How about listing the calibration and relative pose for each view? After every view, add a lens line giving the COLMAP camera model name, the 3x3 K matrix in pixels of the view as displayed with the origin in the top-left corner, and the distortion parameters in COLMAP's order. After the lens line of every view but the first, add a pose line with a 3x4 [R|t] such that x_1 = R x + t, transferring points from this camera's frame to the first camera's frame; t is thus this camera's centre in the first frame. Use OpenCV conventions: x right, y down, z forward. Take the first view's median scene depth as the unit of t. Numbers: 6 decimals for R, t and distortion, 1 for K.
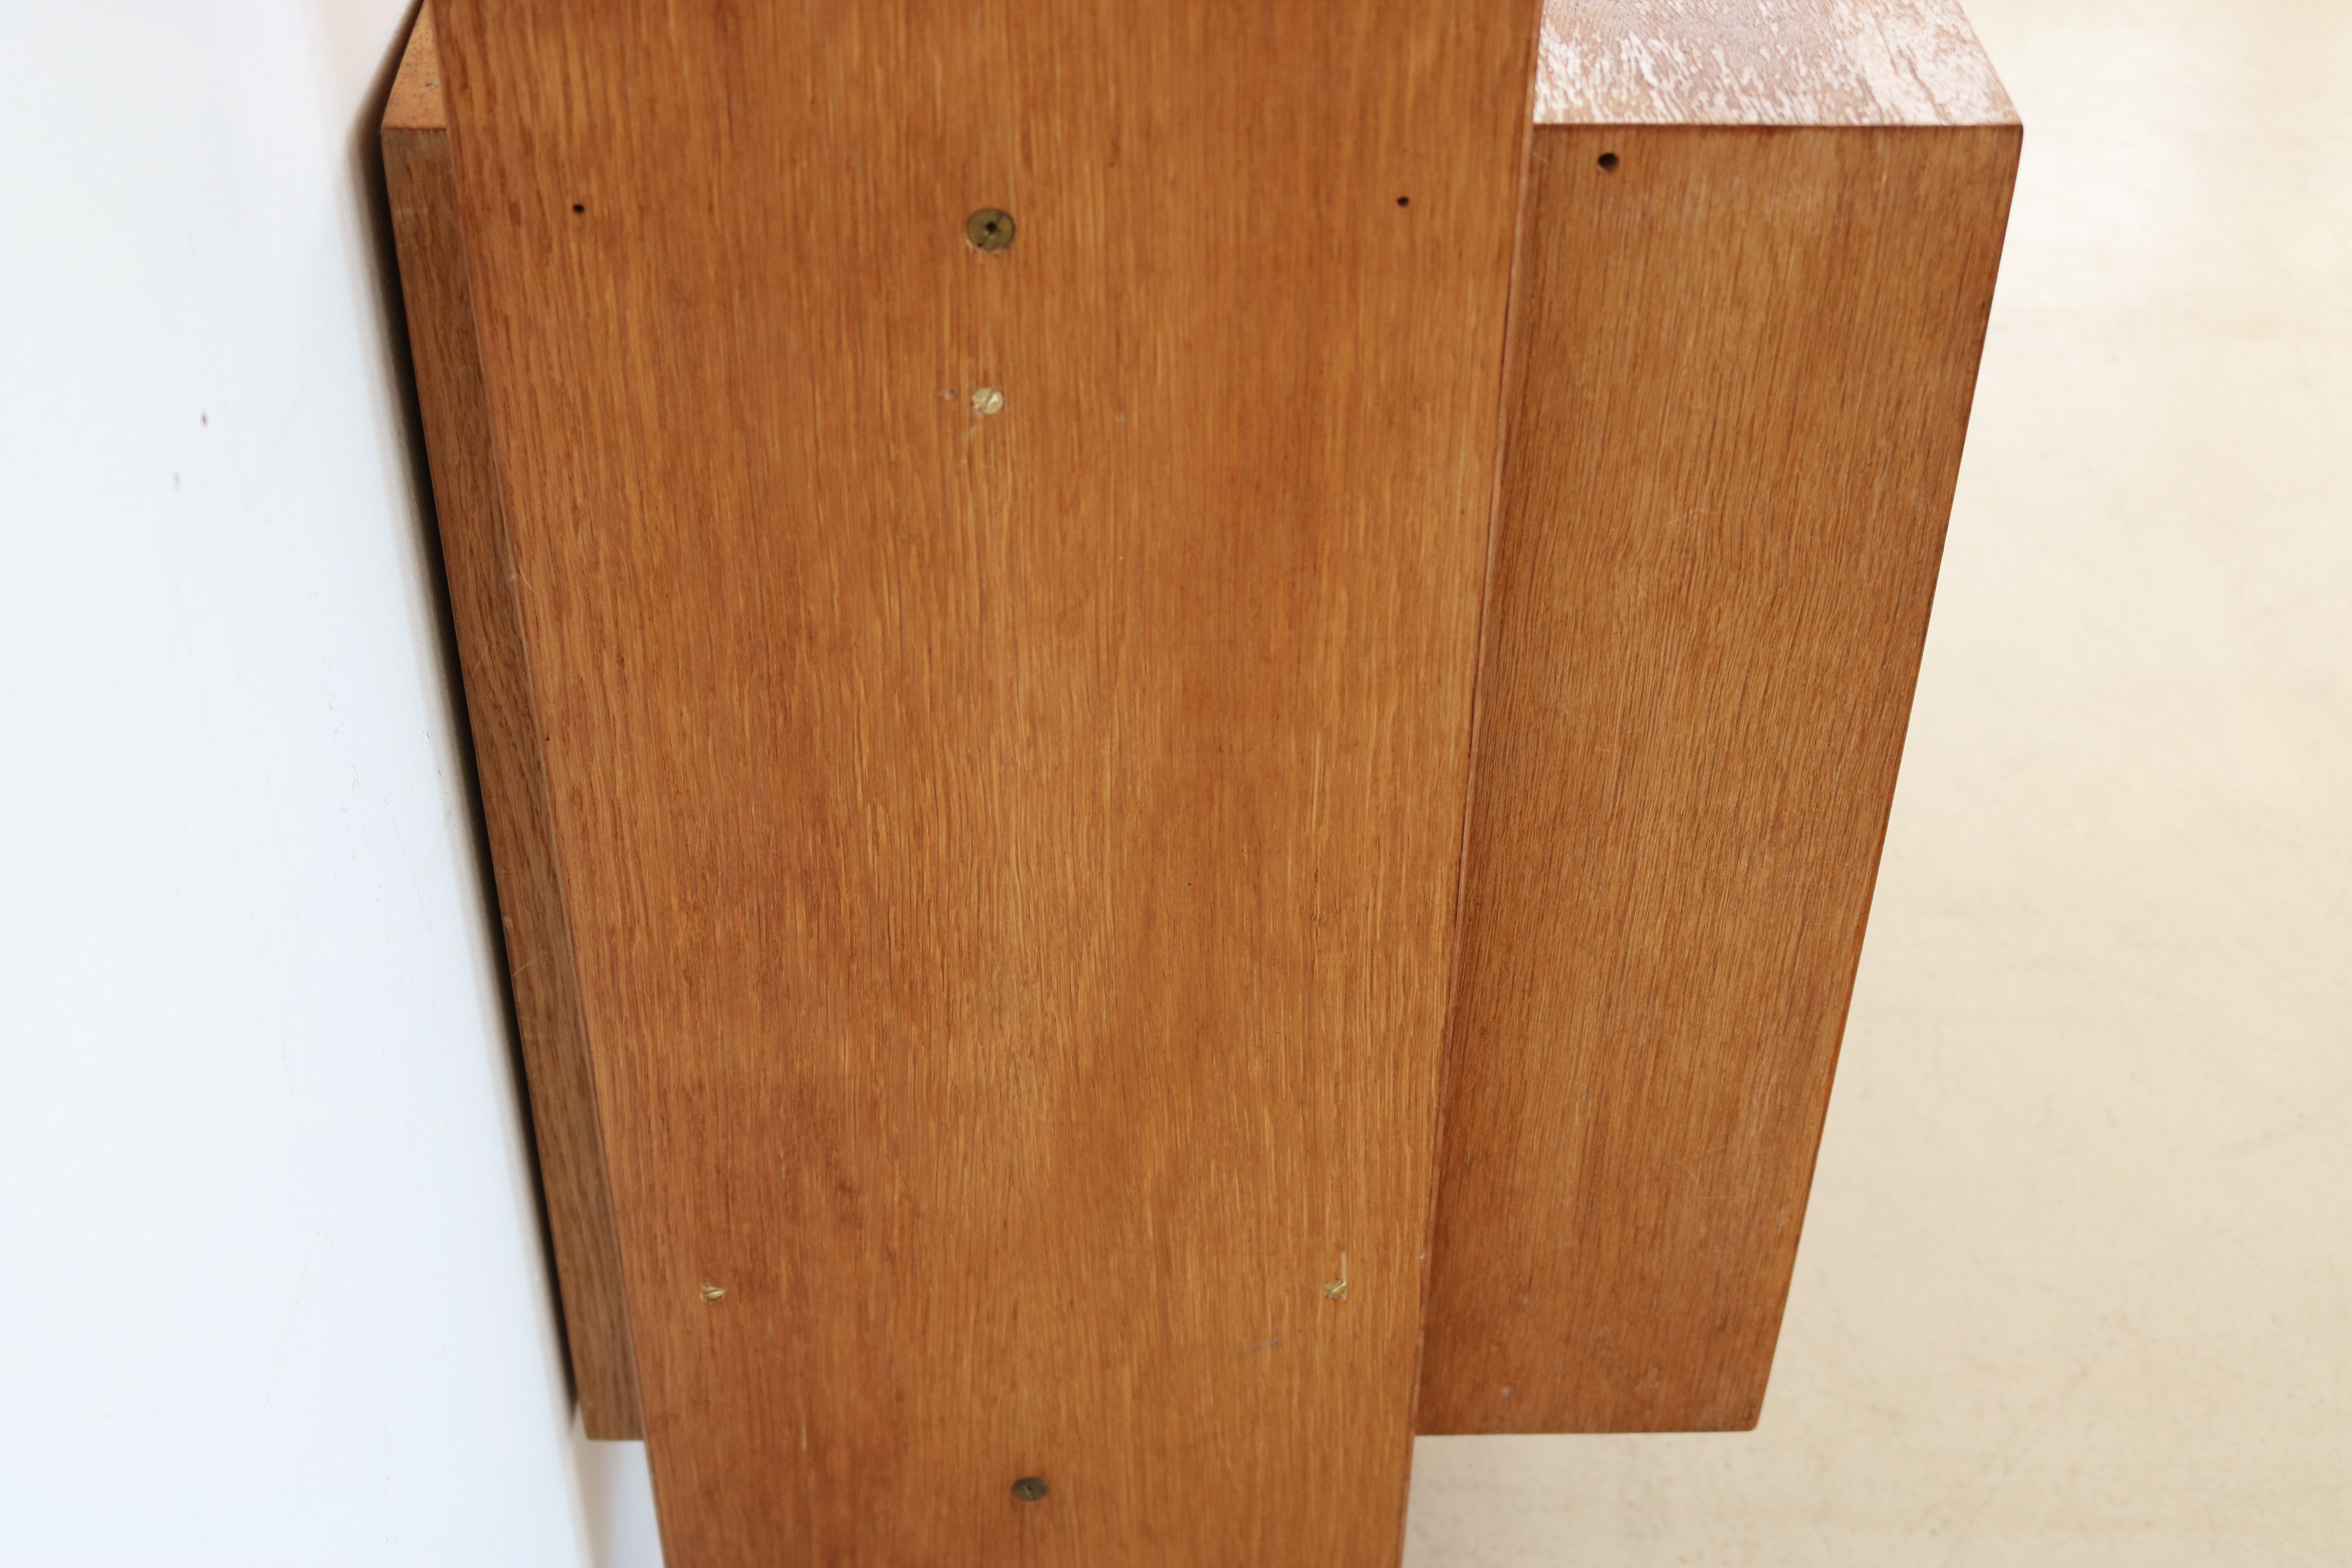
lens RADIAL K [[3075.7, 0, 1175.5], [0, 3075.7, 785.3], [0, 0, 1]] dist [-0.064506, 0.000000]
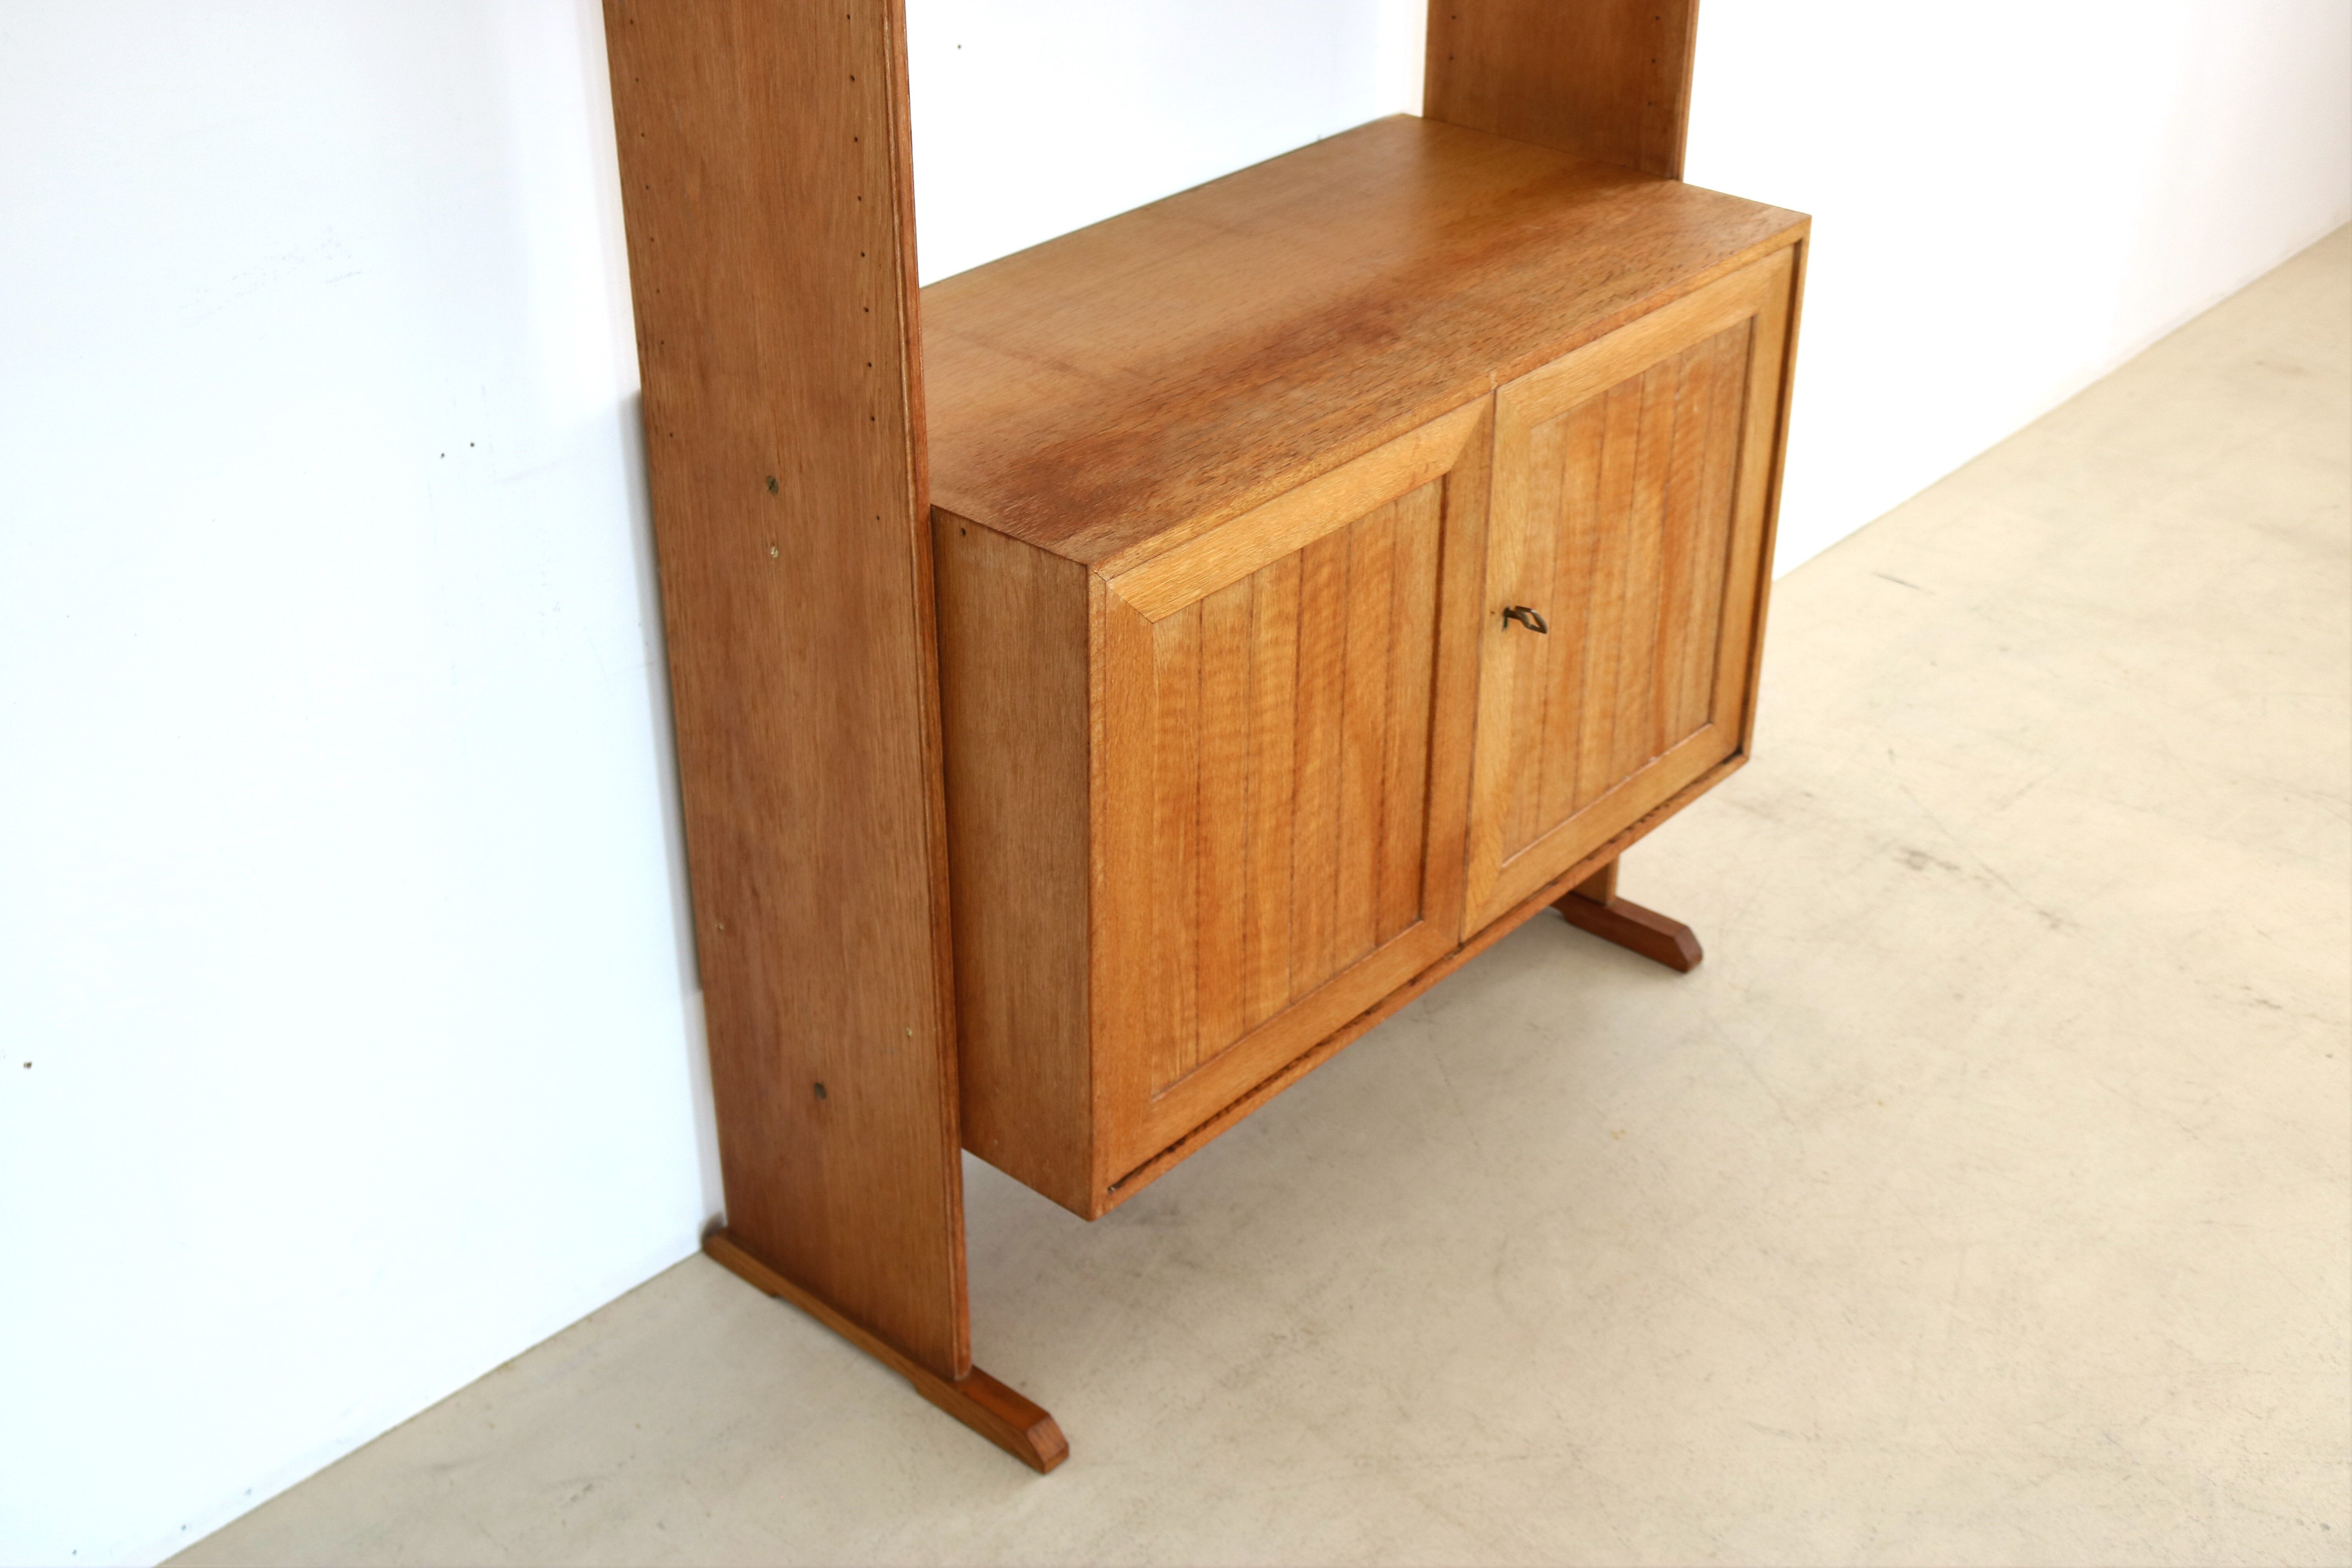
lens RADIAL K [[2852.9, 0, 1170.4], [0, 2852.9, 809.2], [0, 0, 1]] dist [-0.095952, 0.000000]
pose [[0.732306, 0.341942, -0.588900, 1.551669], [-0.420732, 0.907178, 0.003561, -0.072519], [0.535455, 0.245161, 0.808198, -0.651695]]
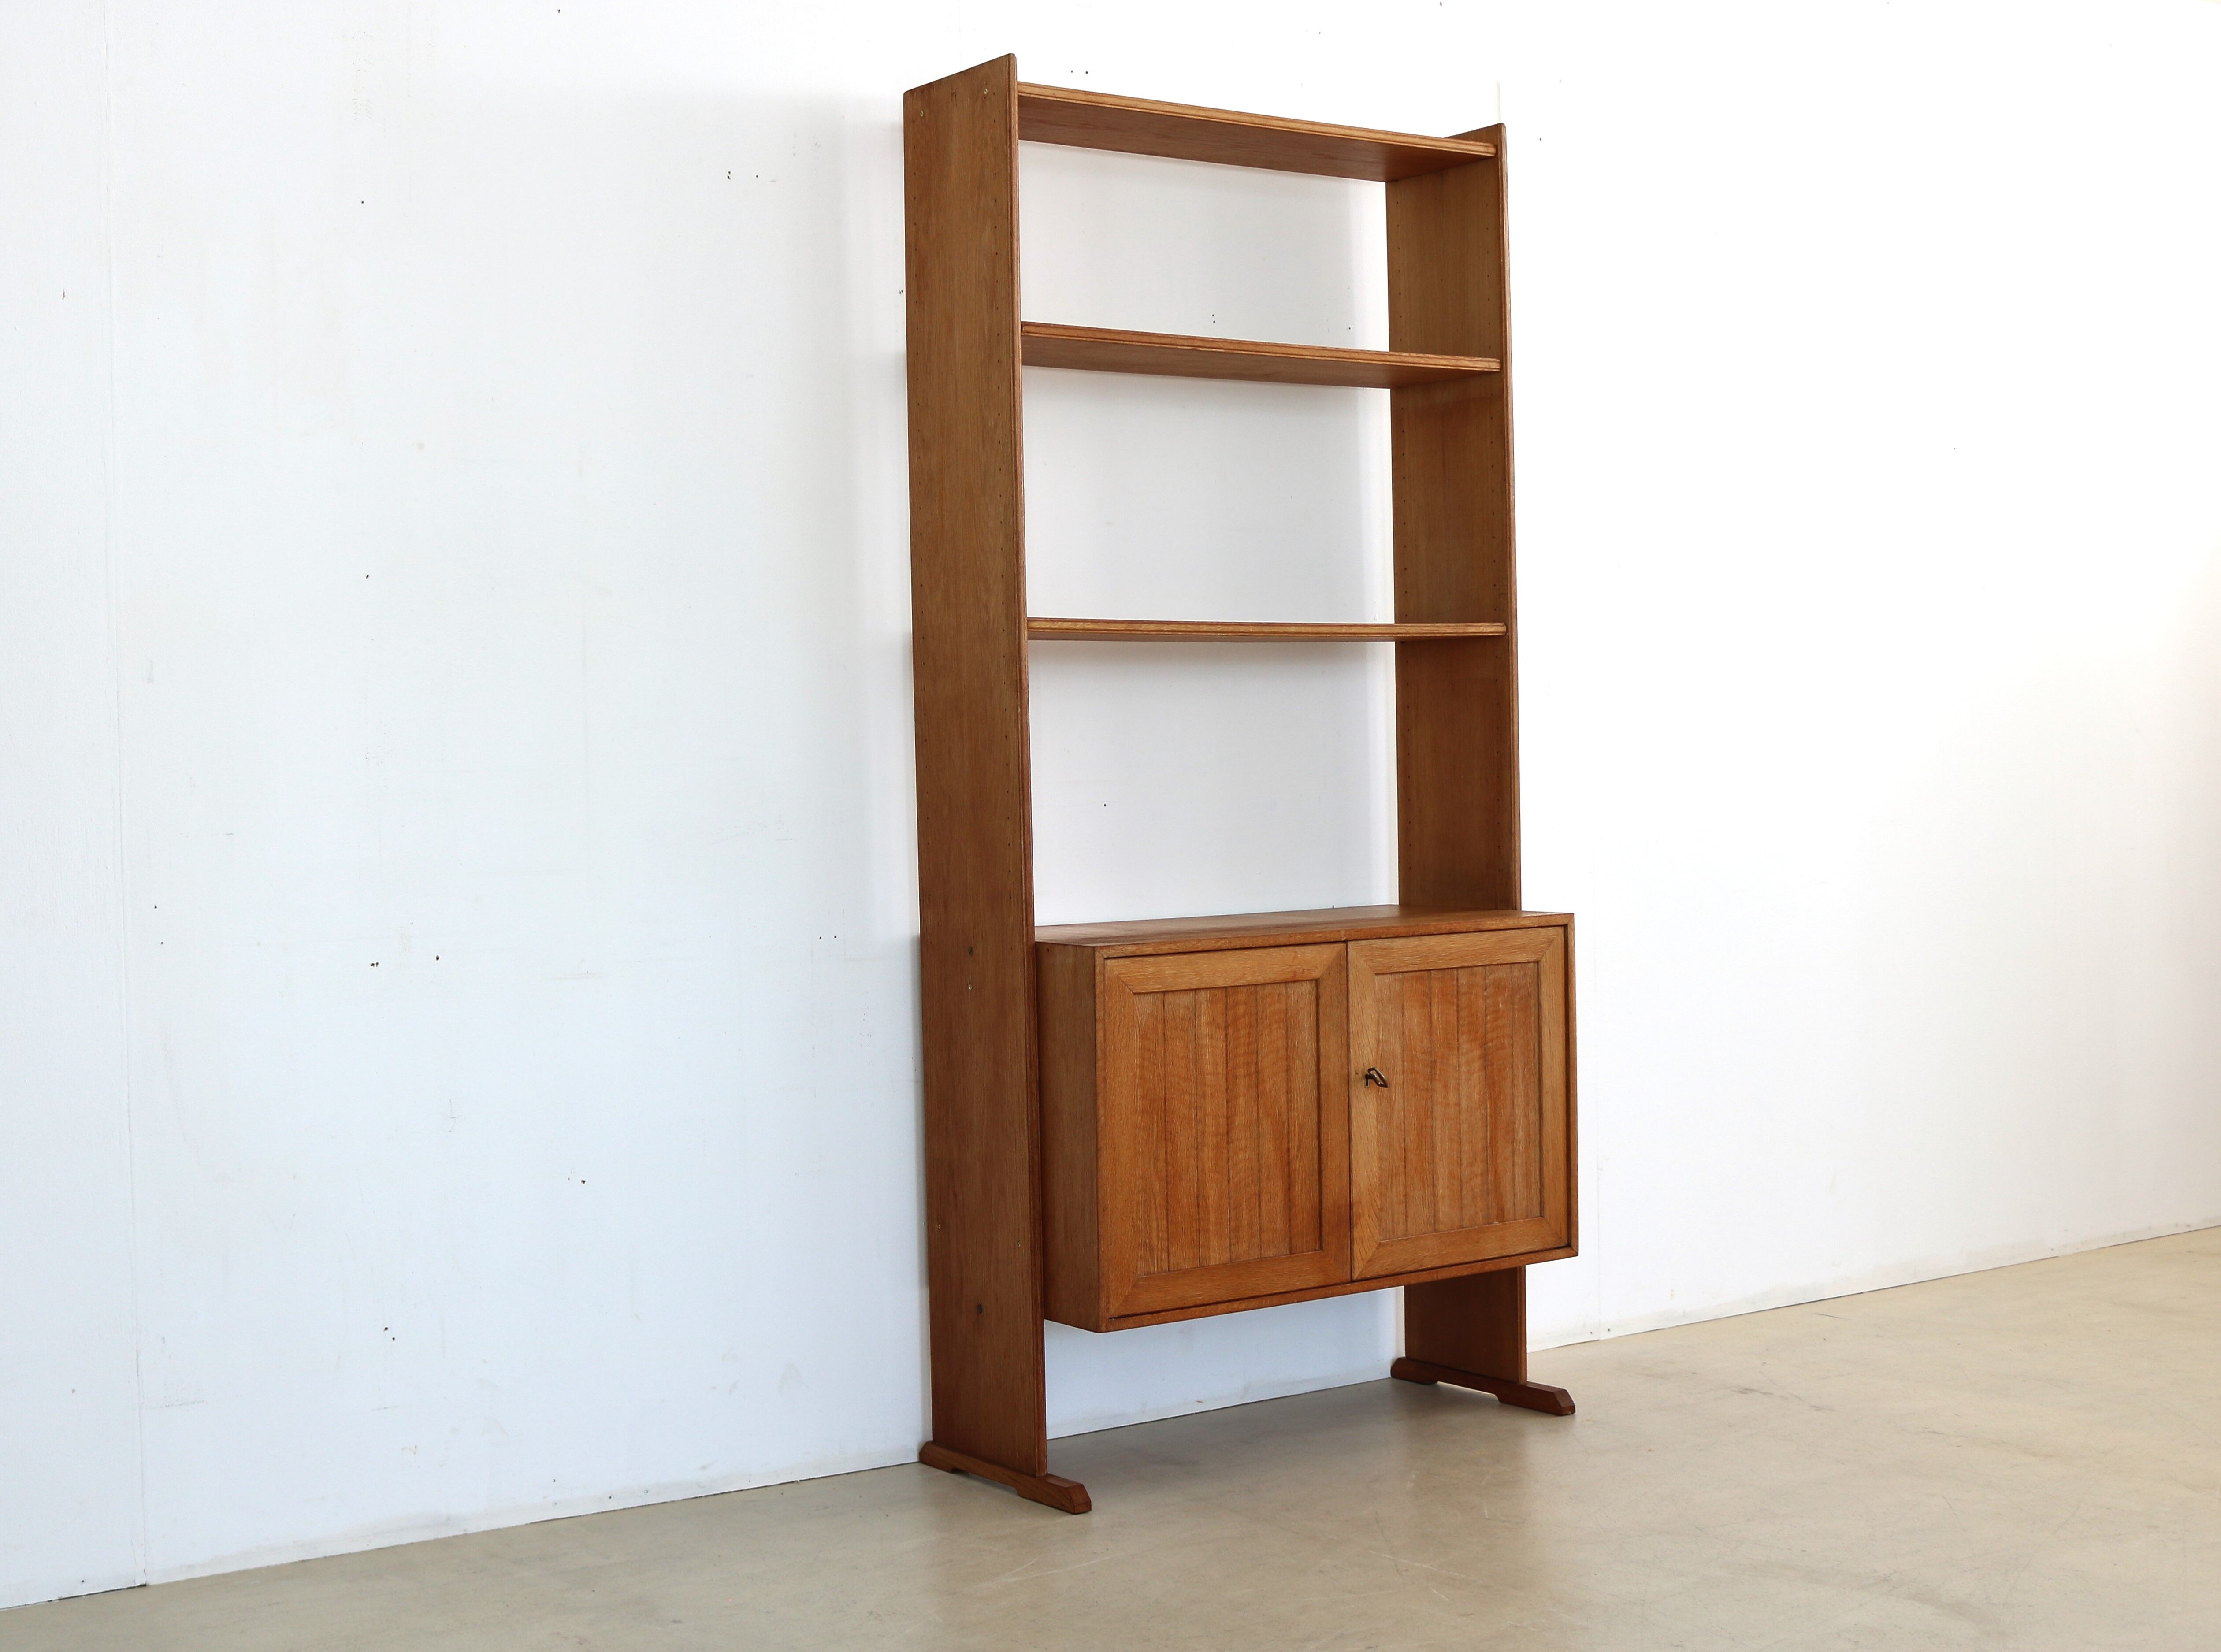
lens RADIAL K [[3048.6, 0, 1129.8], [0, 3048.6, 820.6], [0, 0, 1]] dist [-0.105921, 0.000000]
pose [[0.562236, 0.003208, -0.826971, 4.138372], [-0.496165, 0.801322, -0.334221, 1.179219], [0.661598, 0.598225, 0.452124, -1.271618]]
